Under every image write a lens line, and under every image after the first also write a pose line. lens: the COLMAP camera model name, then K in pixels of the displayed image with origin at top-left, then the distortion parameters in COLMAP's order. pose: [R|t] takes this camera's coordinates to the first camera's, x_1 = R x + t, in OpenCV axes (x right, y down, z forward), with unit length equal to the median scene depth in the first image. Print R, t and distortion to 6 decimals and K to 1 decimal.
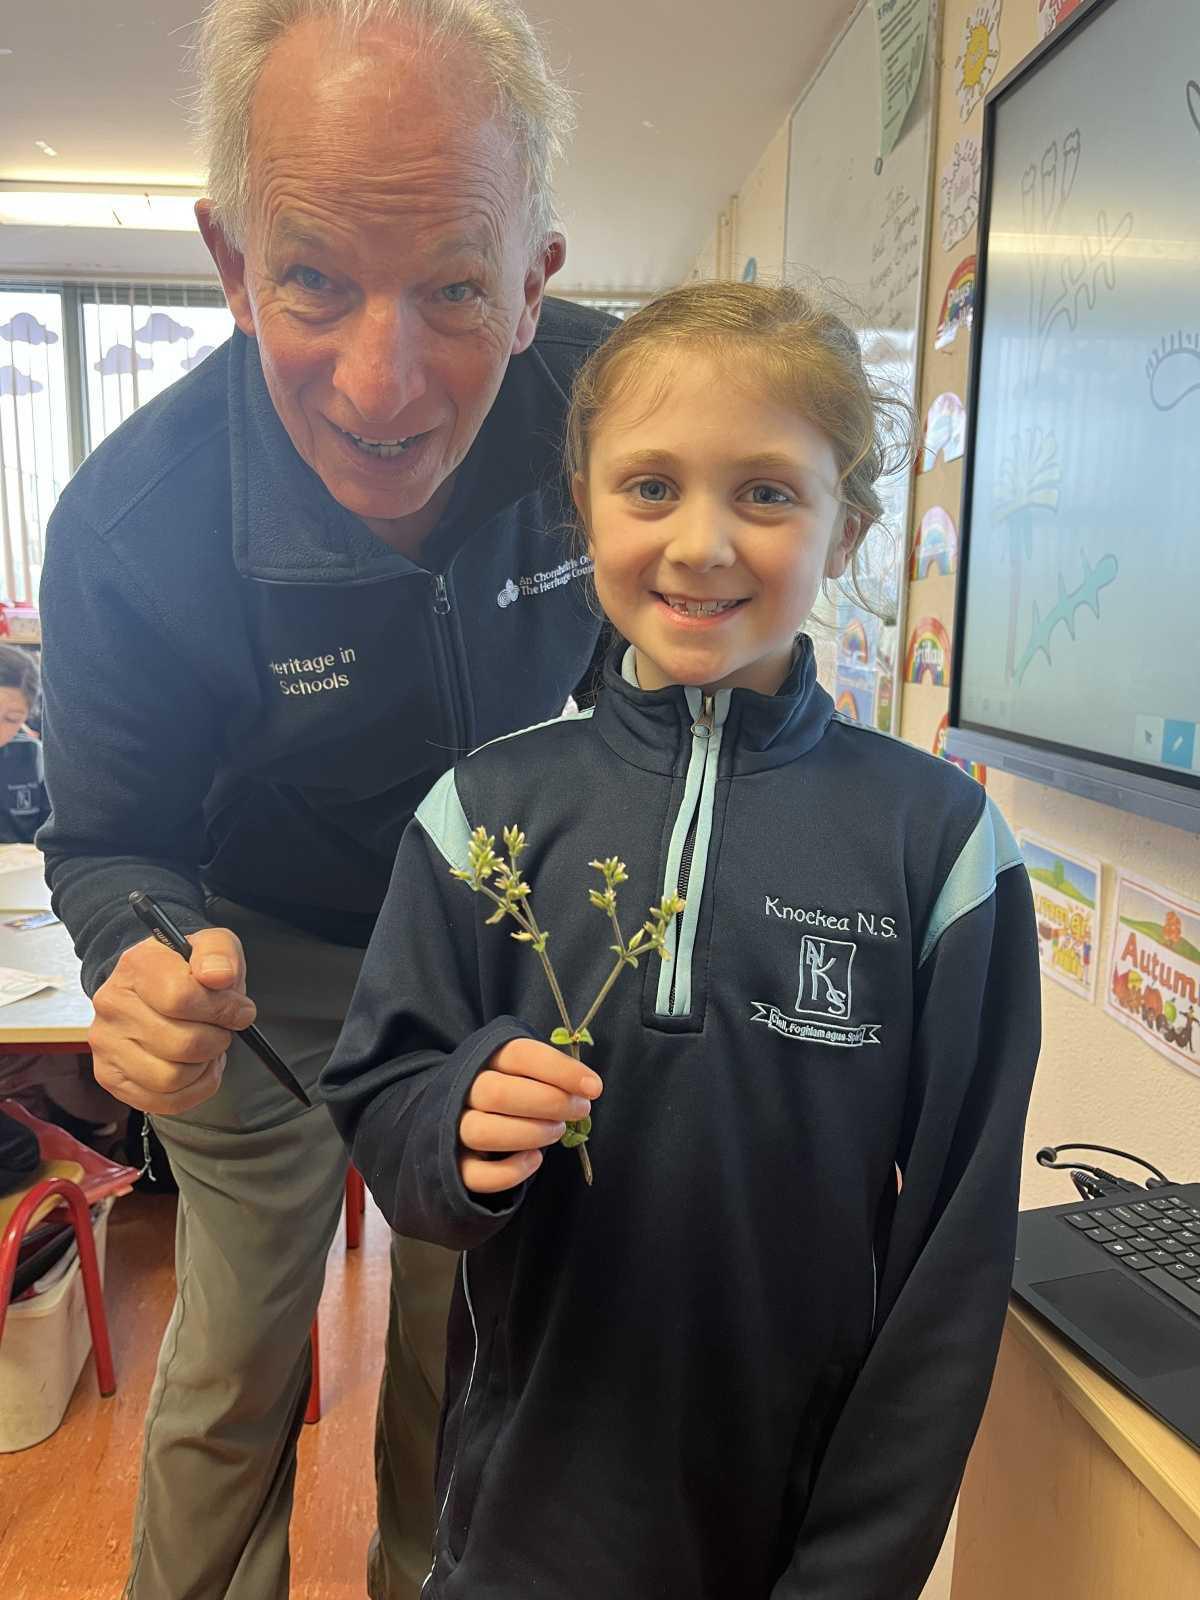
lens RADIAL K [[1222.3, 0, 601.4], [0, 1222.3, 790.9], [0, 0, 1]] dist [0.069588, -0.103275]
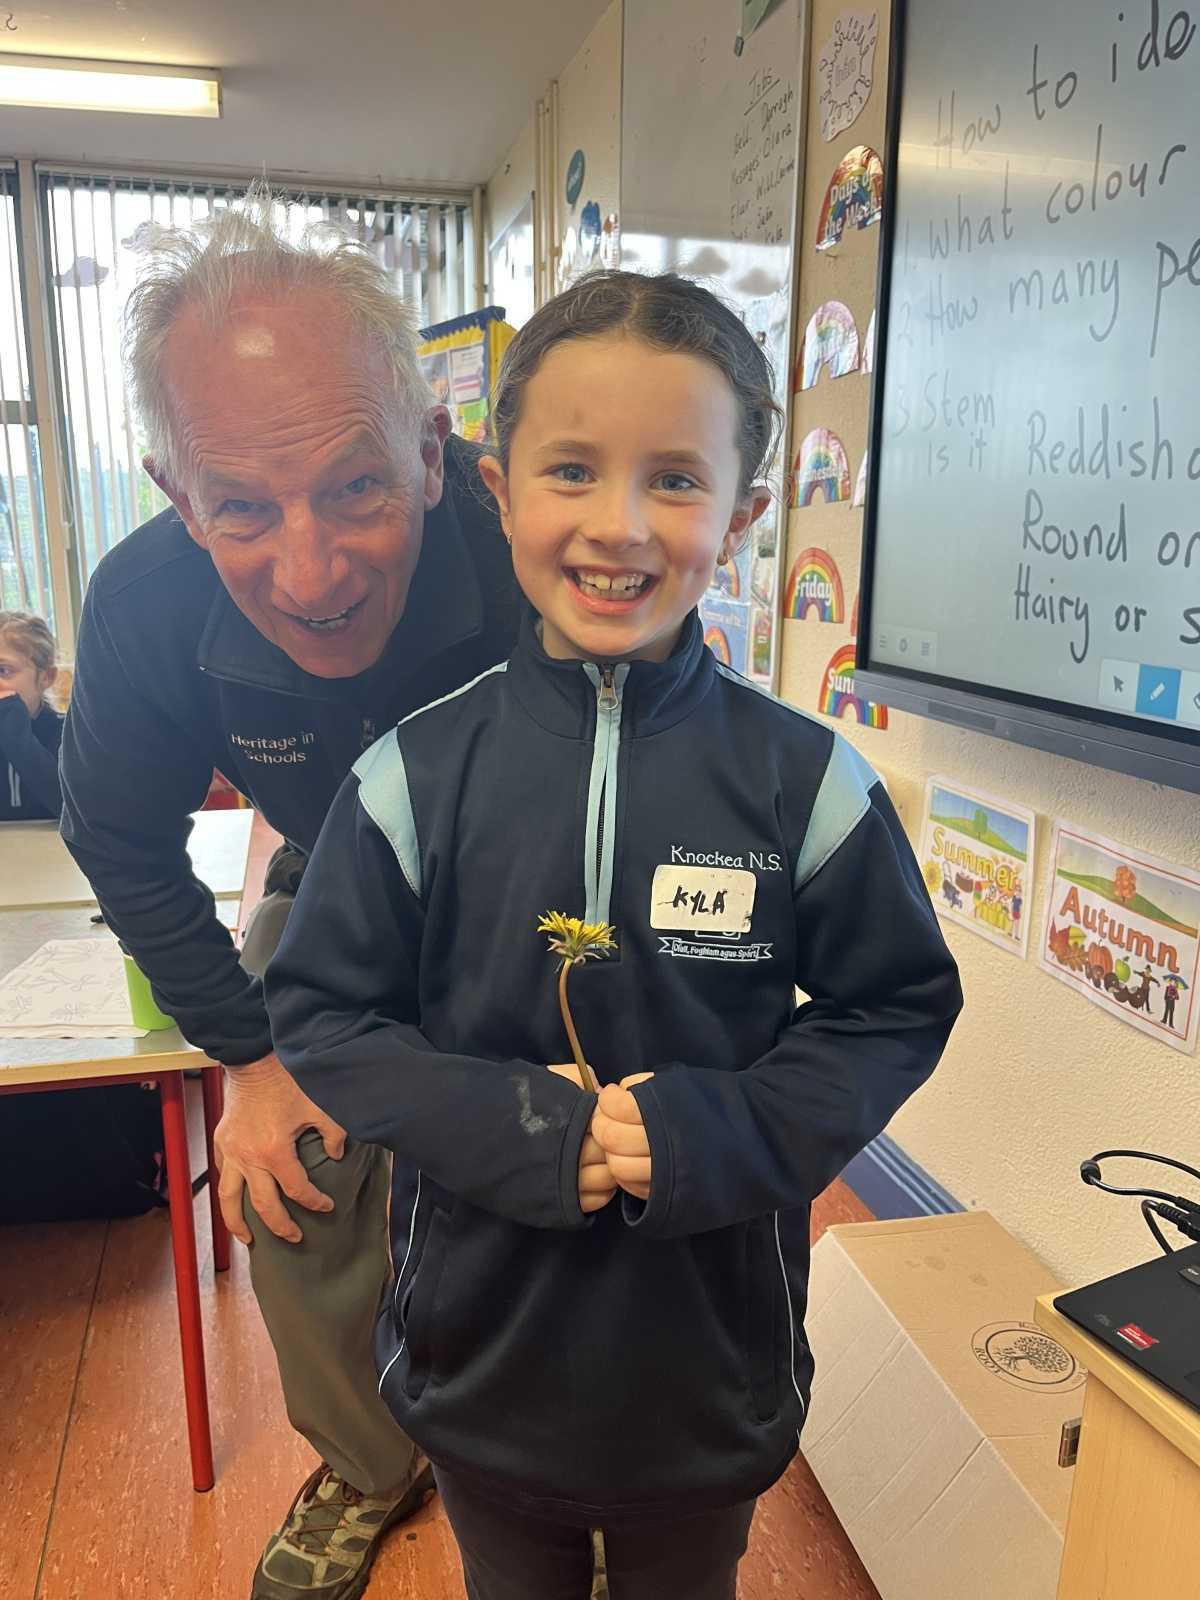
lens RADIAL K [[1222.3, 0, 600.1], [0, 1222.3, 810.0], [0, 0, 1]] dist [0.069588, -0.103275]
pose [[0.986420, -0.044582, 0.158074, -0.053179], [0.032623, 0.996462, 0.077461, -0.020519], [-0.160968, -0.071252, 0.984384, 0.090692]]
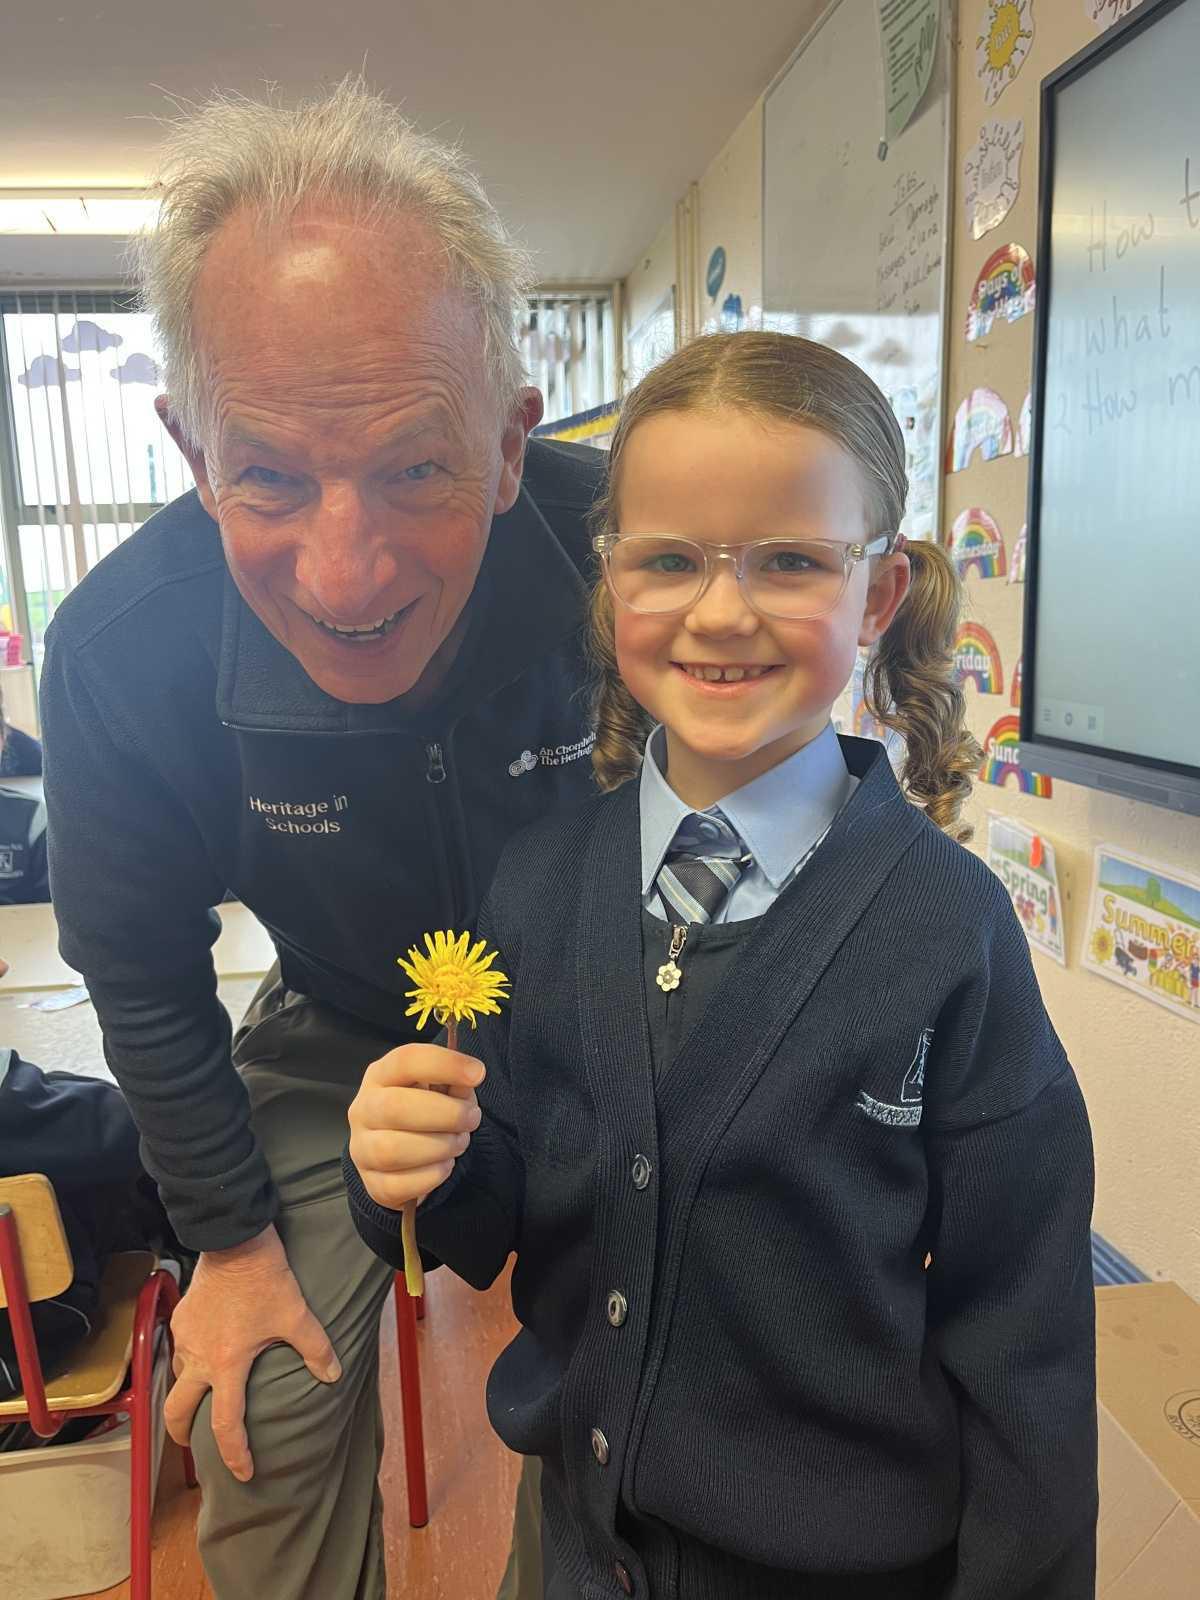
lens RADIAL K [[1222.3, 0, 593.6], [0, 1222.3, 804.5], [0, 0, 1]] dist [0.069588, -0.103275]
pose [[0.997274, -0.051437, 0.052898, -0.088712], [0.050414, 0.998518, 0.020497, -0.033685], [-0.053874, -0.017775, 0.998390, 0.049315]]
